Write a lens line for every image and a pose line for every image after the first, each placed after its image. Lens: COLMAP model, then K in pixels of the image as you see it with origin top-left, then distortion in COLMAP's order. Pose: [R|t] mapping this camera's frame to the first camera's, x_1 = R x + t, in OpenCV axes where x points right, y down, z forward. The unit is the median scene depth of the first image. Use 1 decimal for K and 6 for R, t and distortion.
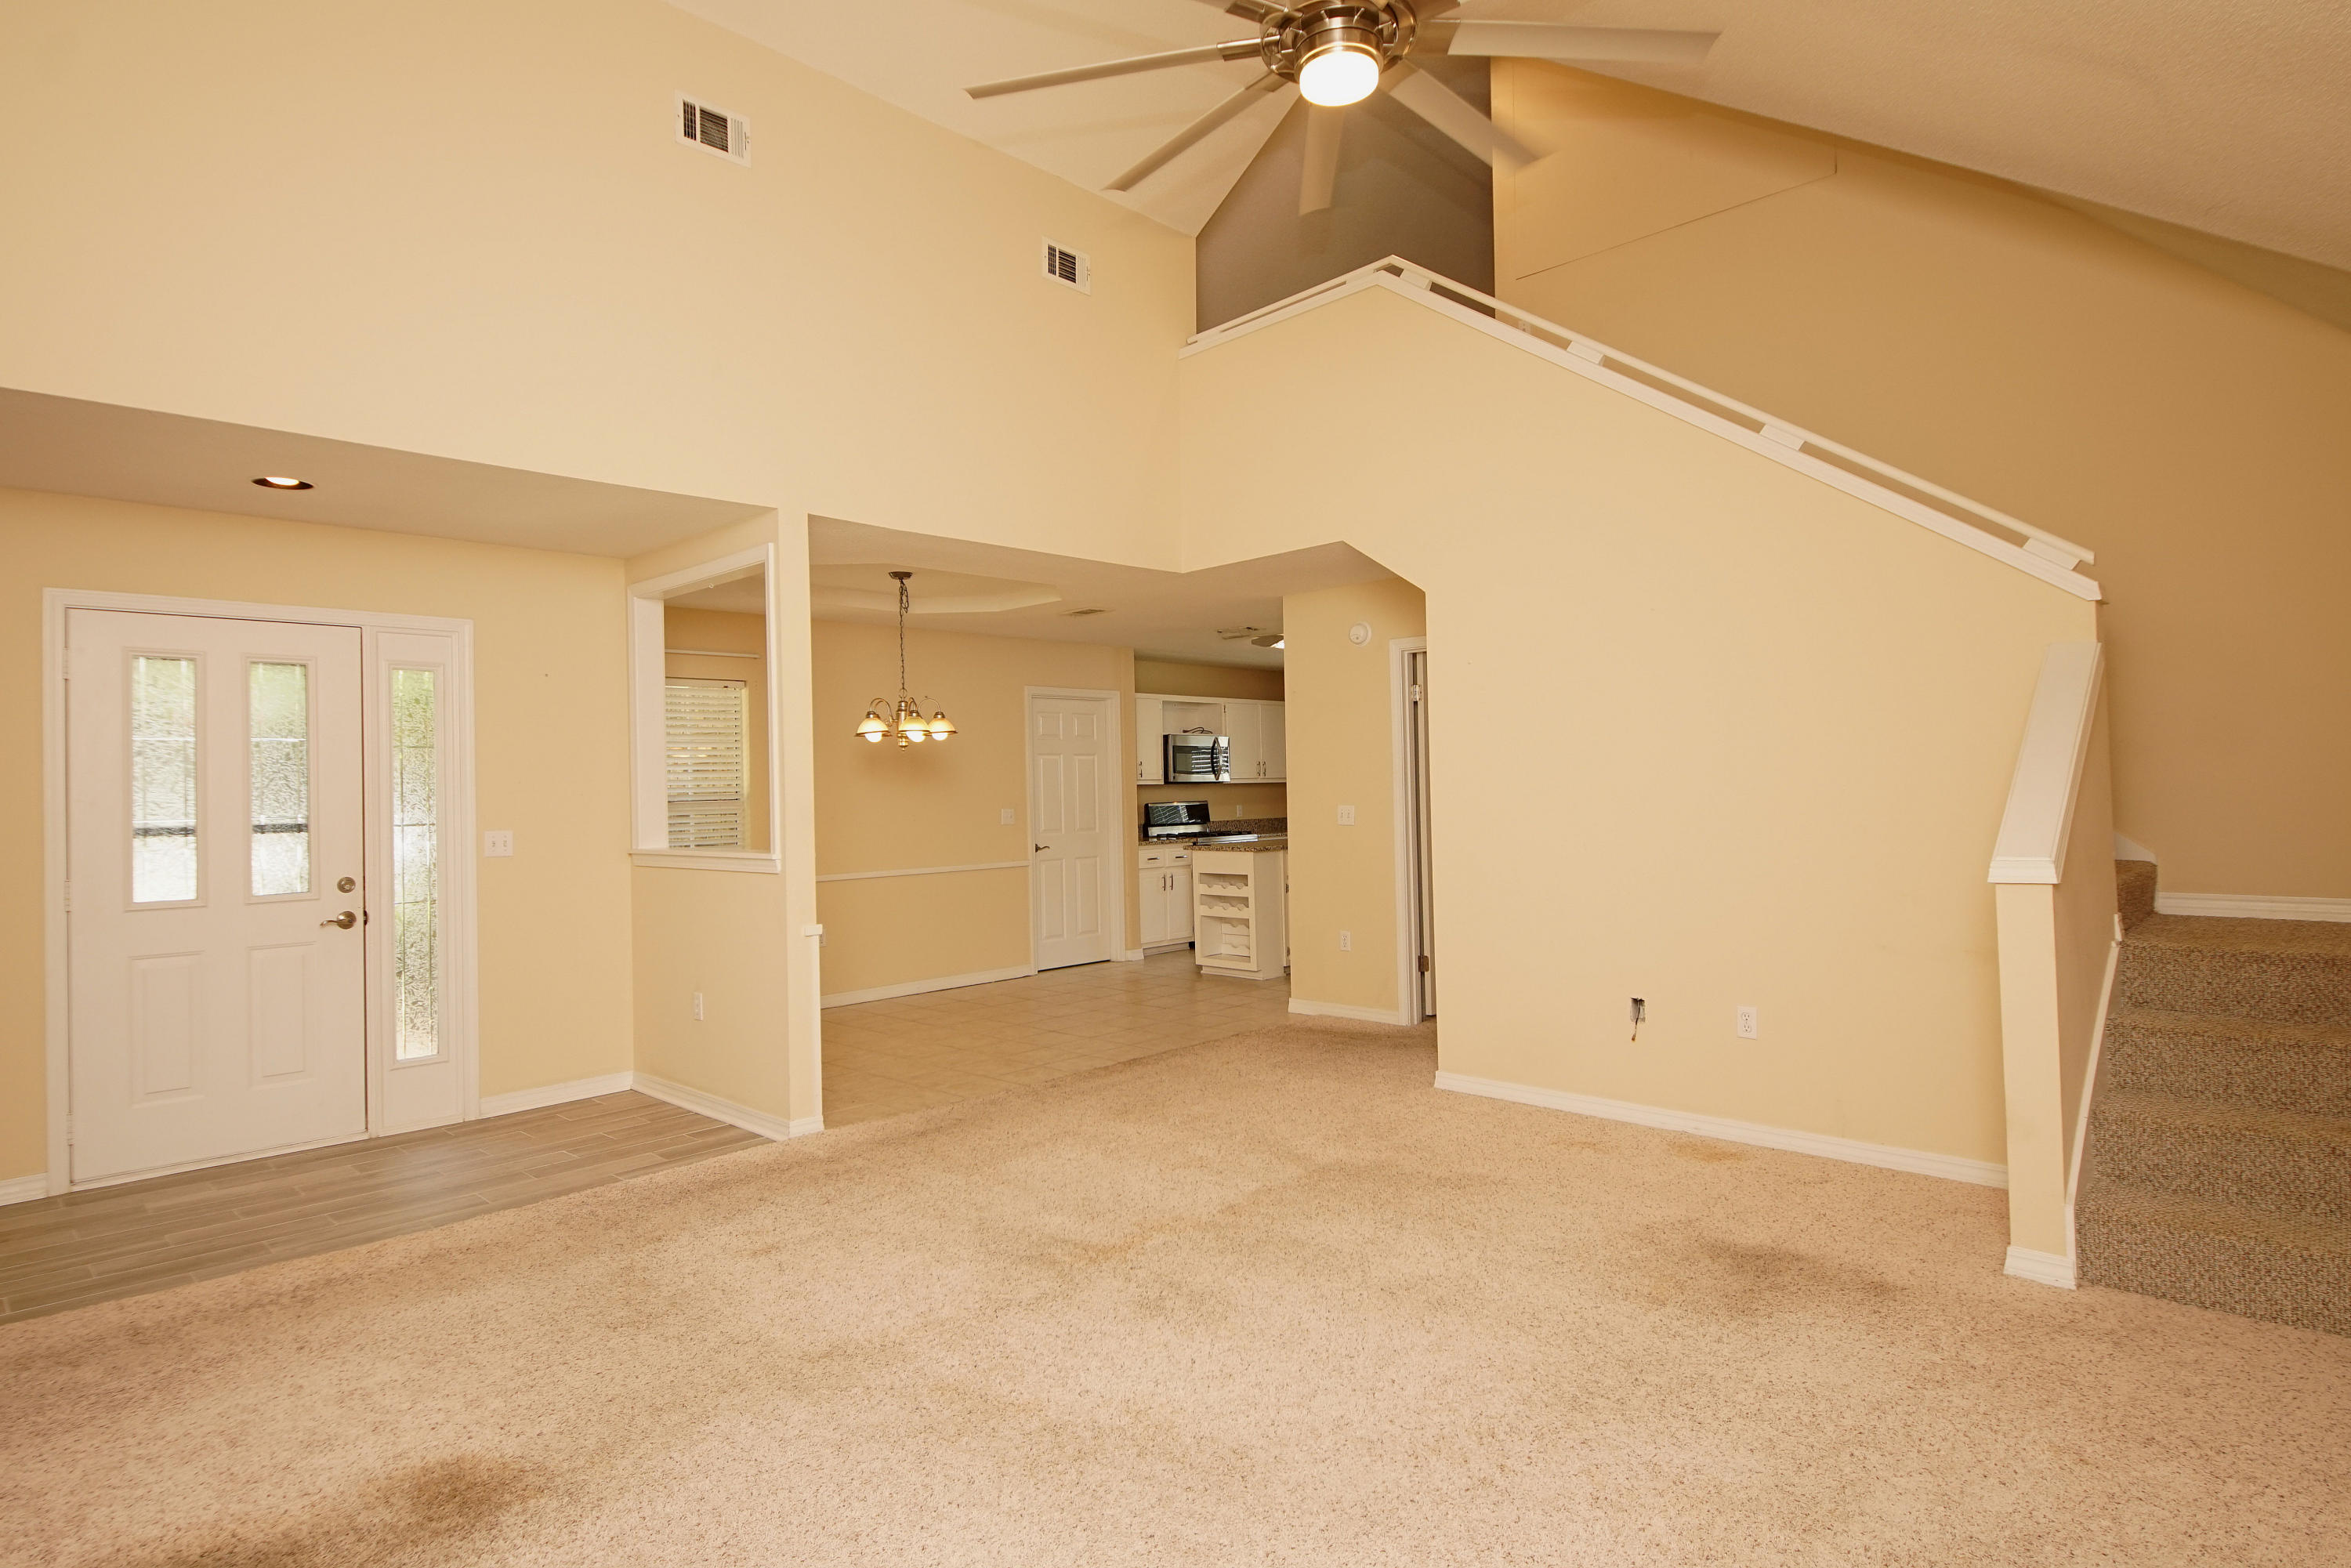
lens RADIAL K [[1252.9, 0, 1156.3], [0, 1252.9, 771.3], [0, 0, 1]] dist [0.040805, -0.041940]
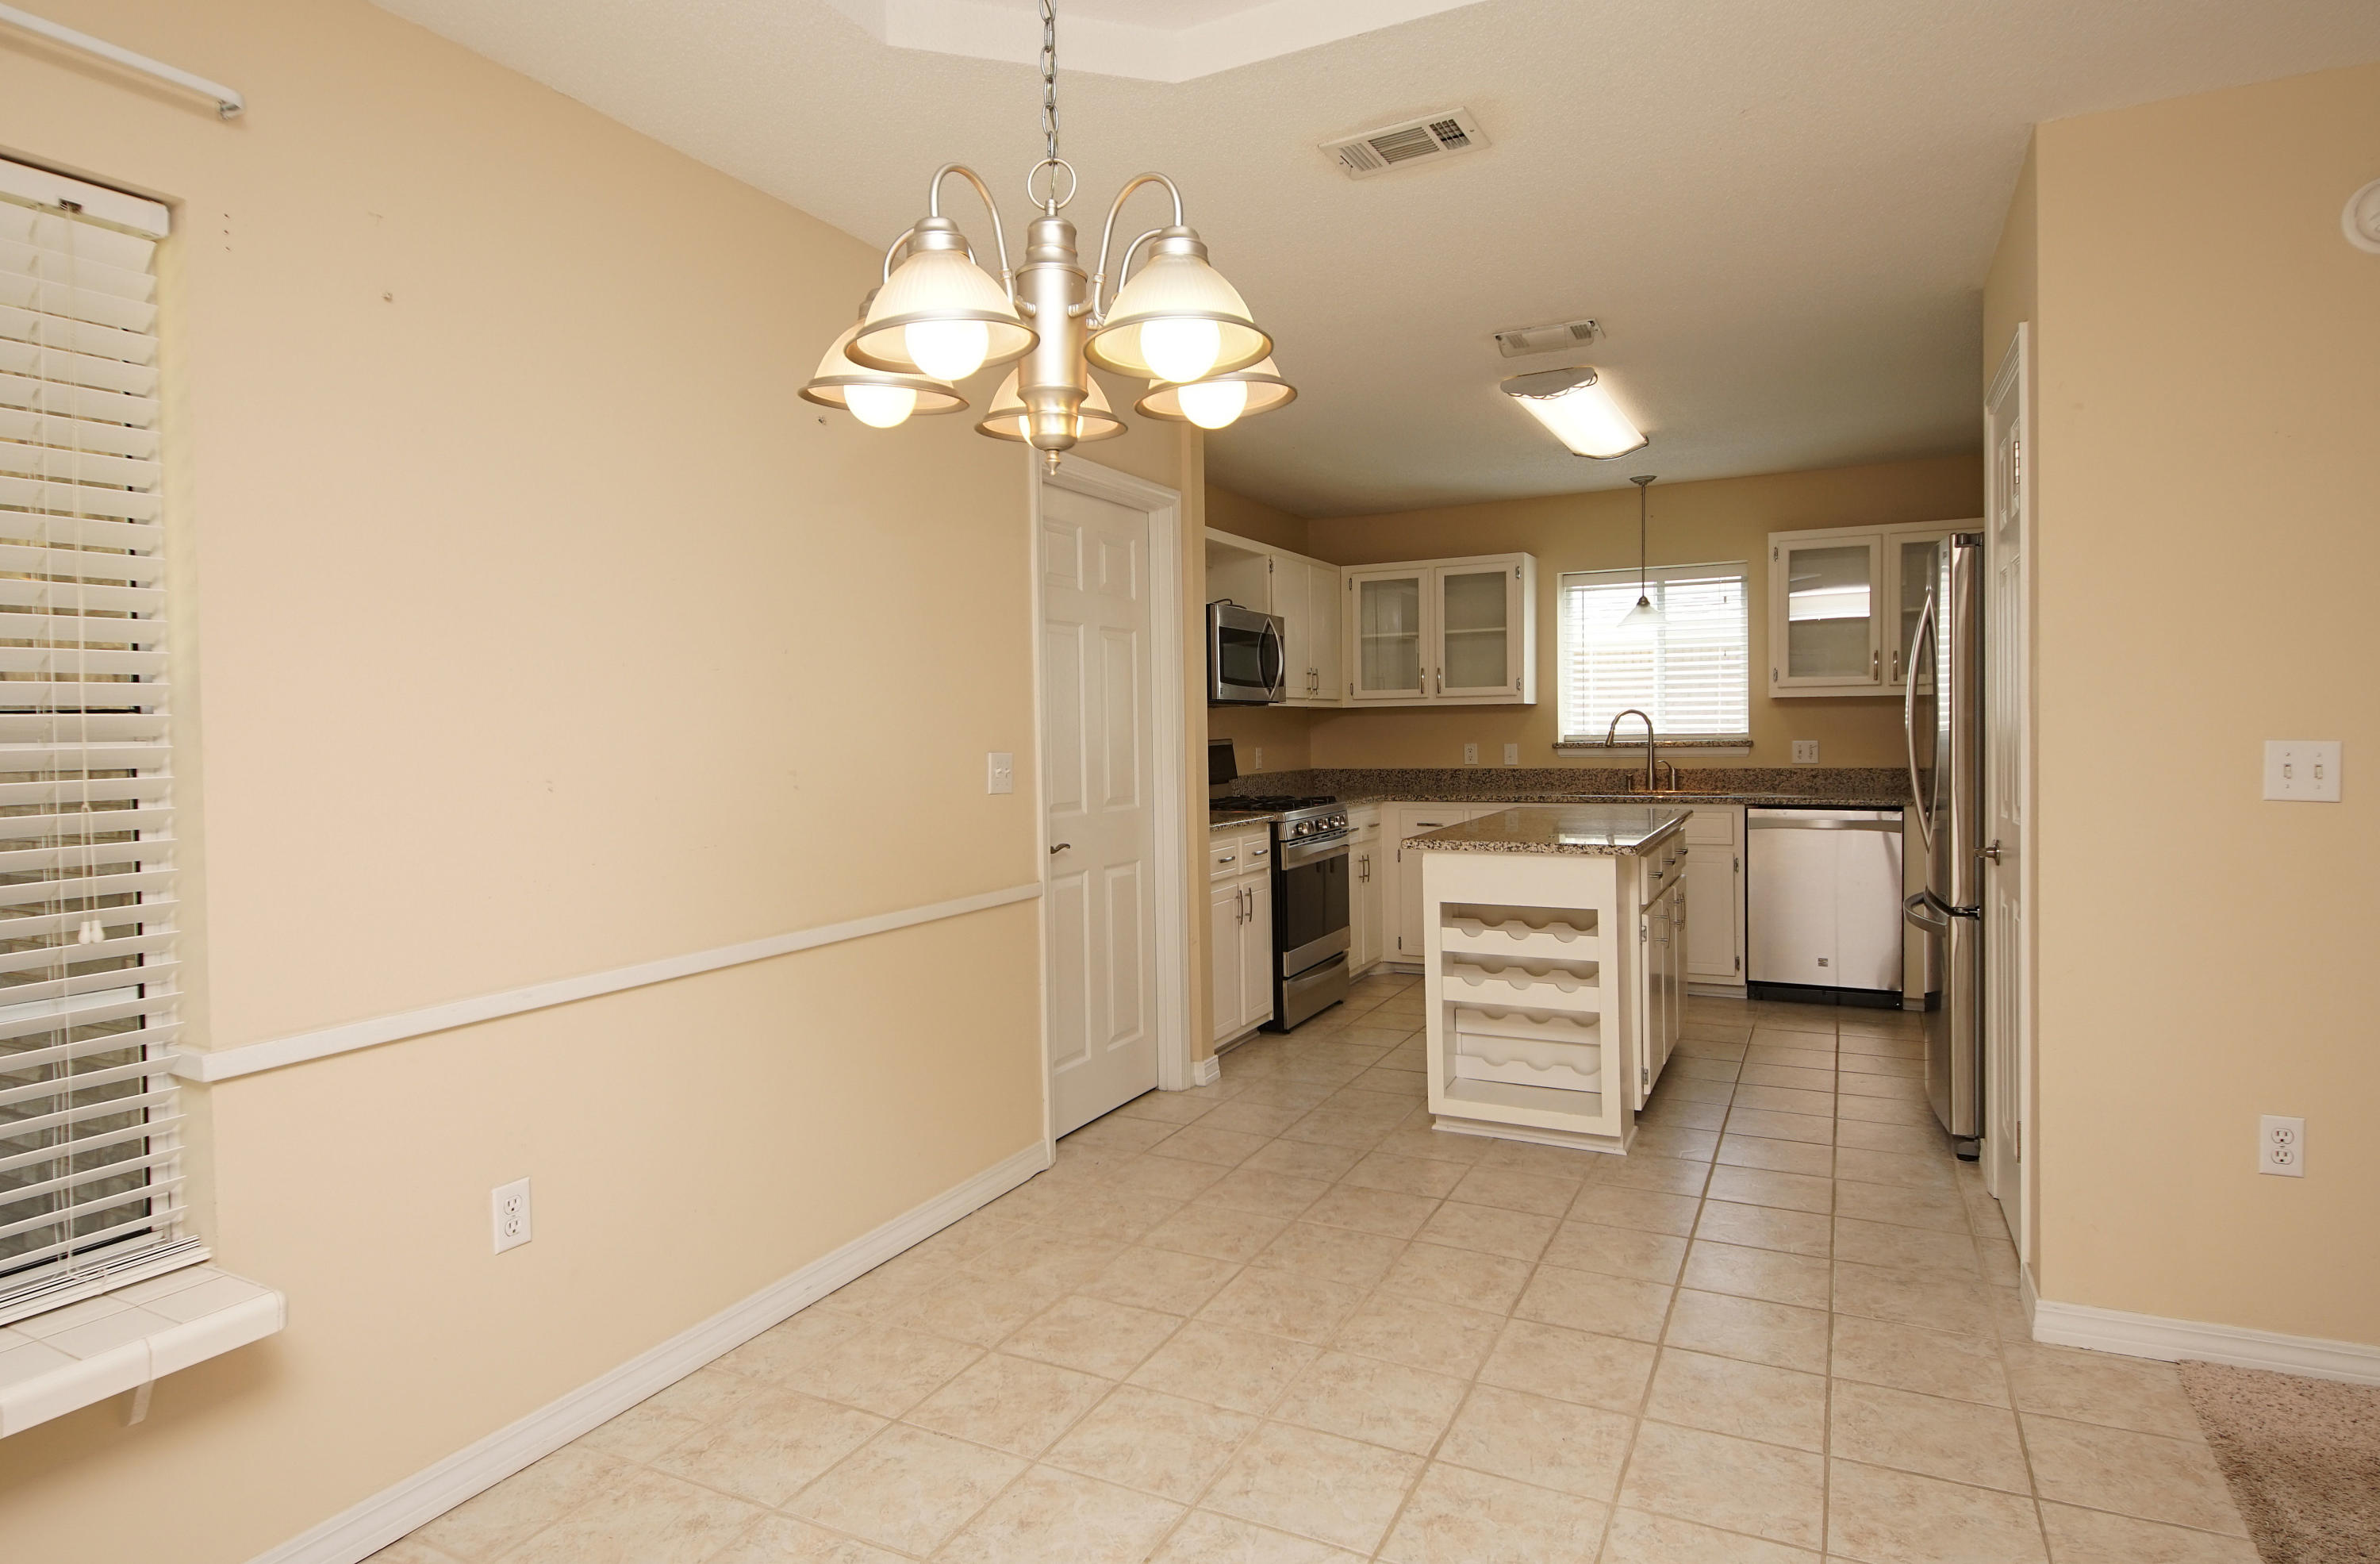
lens RADIAL K [[1304.3, 0, 1165.2], [0, 1304.3, 755.3], [0, 0, 1]] dist [0.031976, -0.042191]
pose [[0.956348, 0.000255, 0.292231, -0.342690], [-0.008846, 0.999567, 0.028076, 0.035099], [-0.292097, -0.029436, 0.955936, 1.104602]]
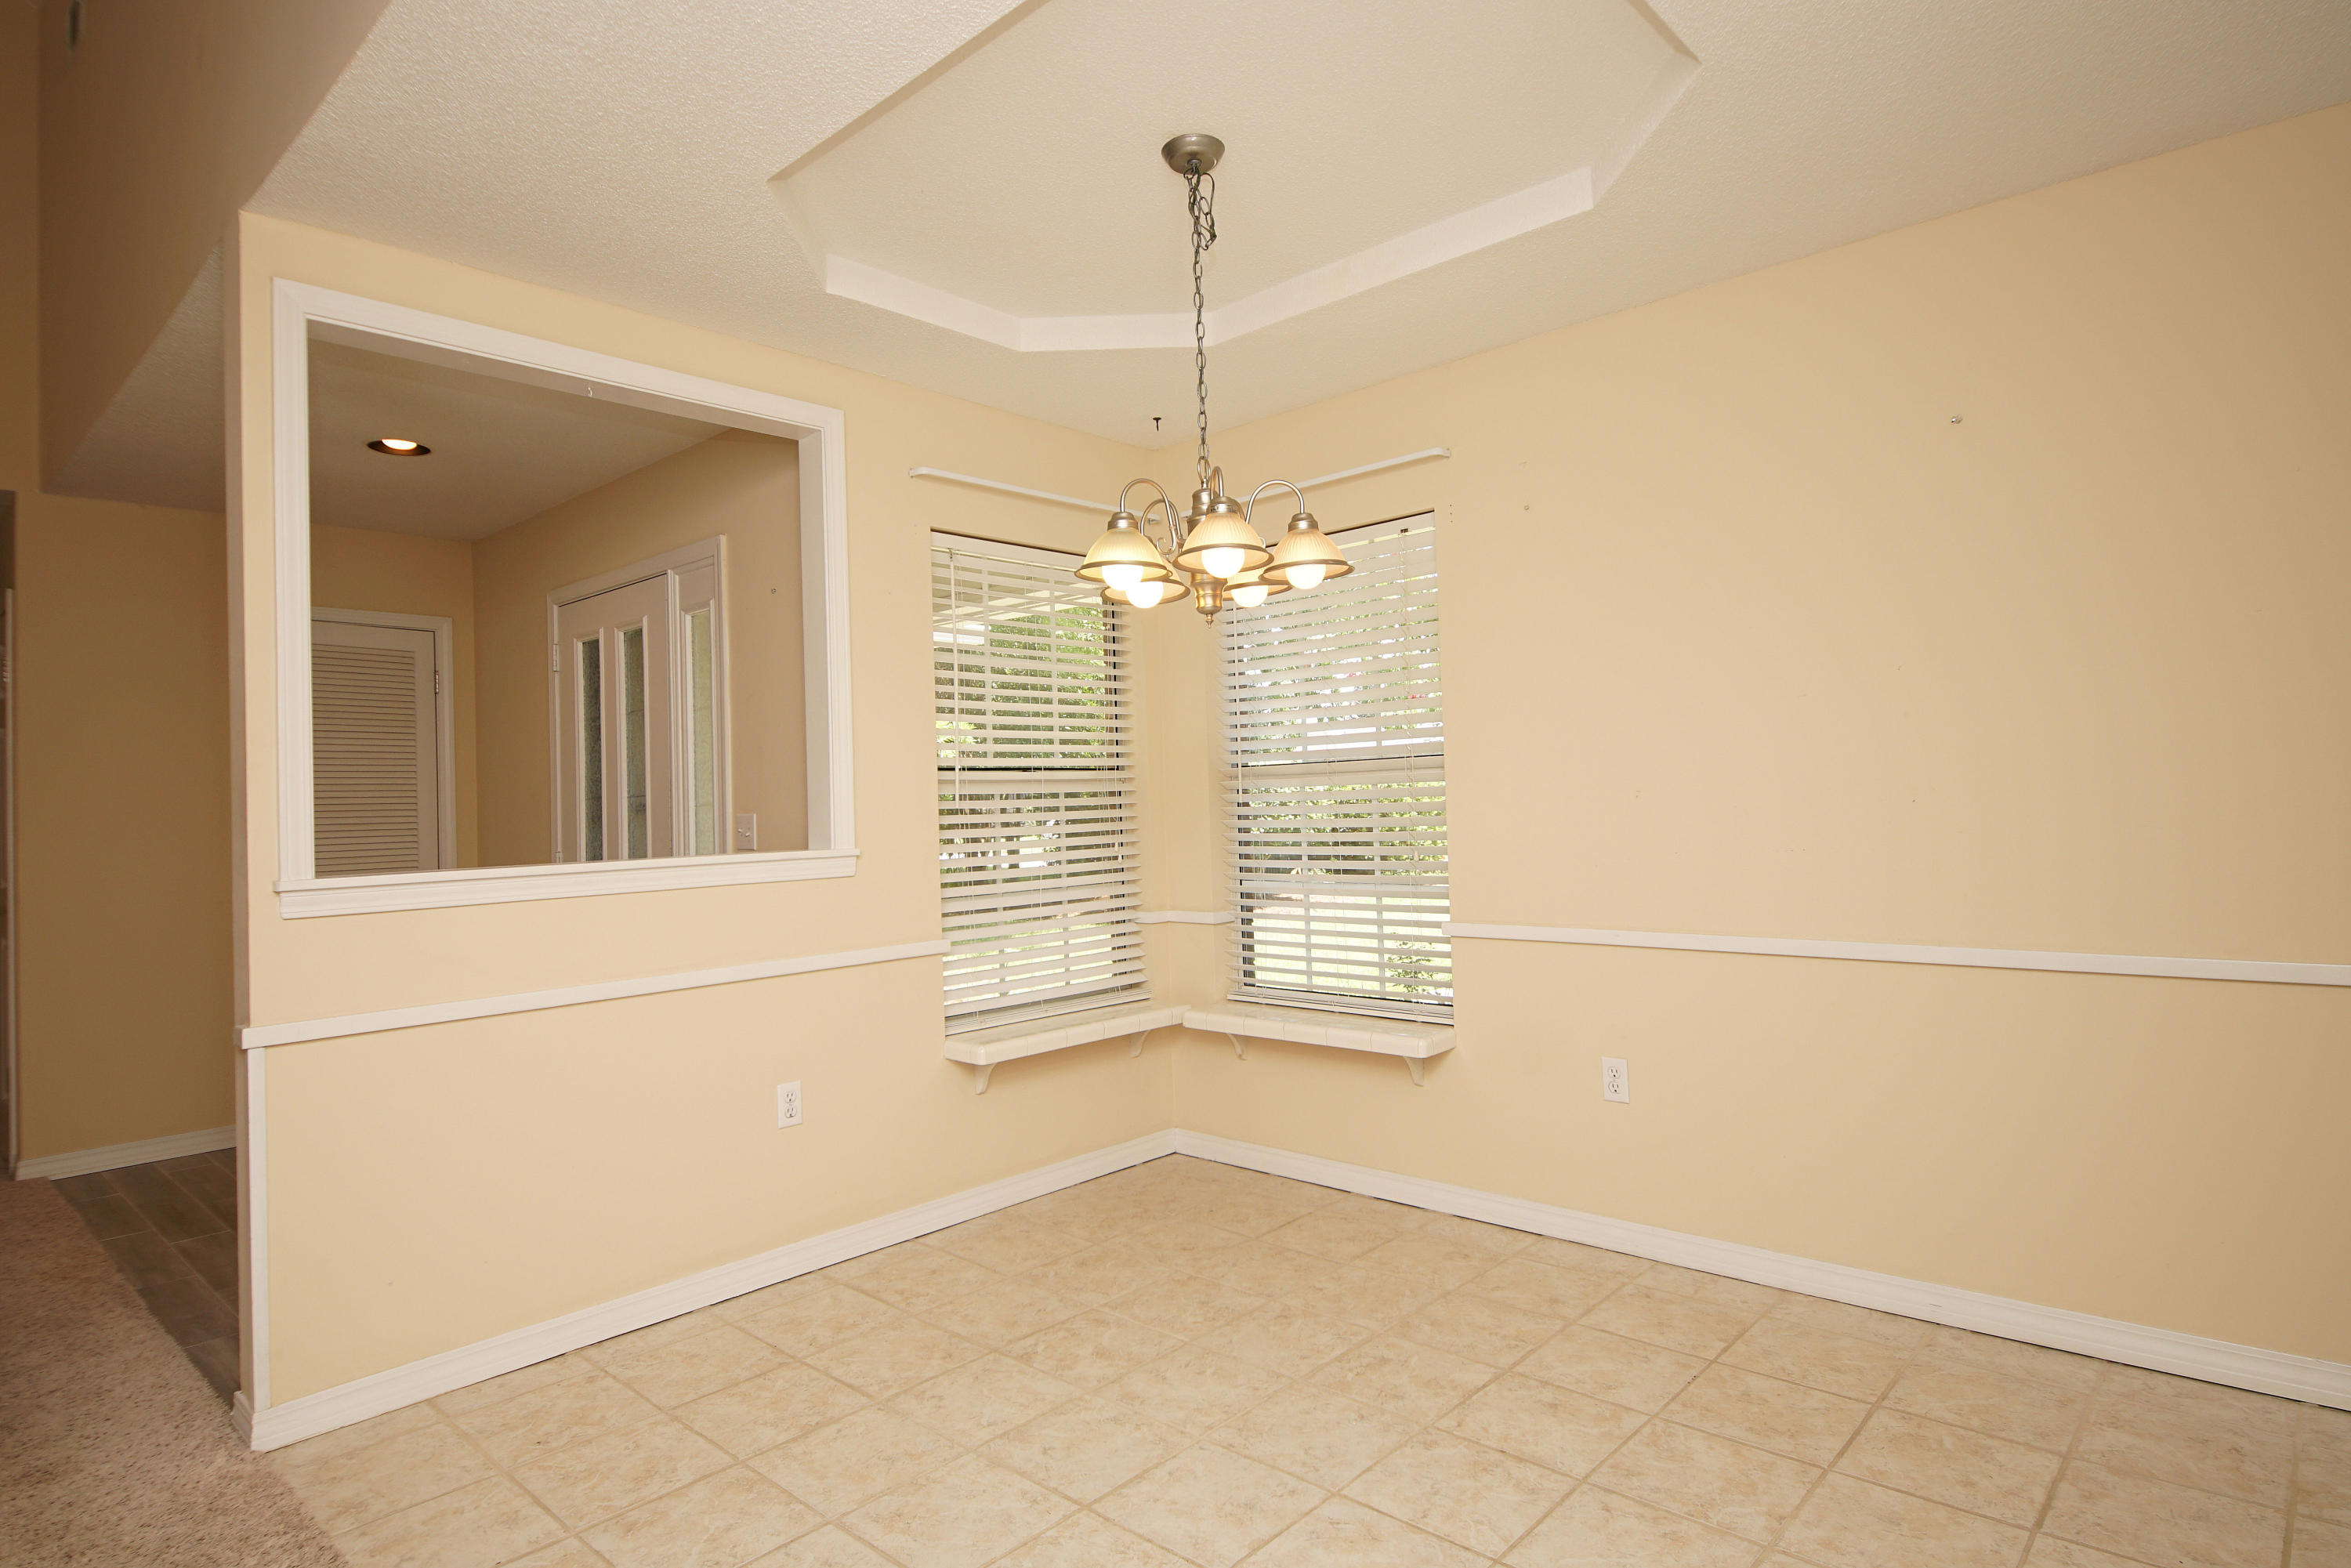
lens RADIAL K [[1252.9, 0, 1156.3], [0, 1252.9, 771.3], [0, 0, 1]] dist [0.040805, -0.041940]
pose [[0.019284, -0.004573, -0.999804, 0.242060], [0.048010, 0.998840, -0.003643, 0.039519], [0.998661, -0.047931, 0.019482, 1.363924]]
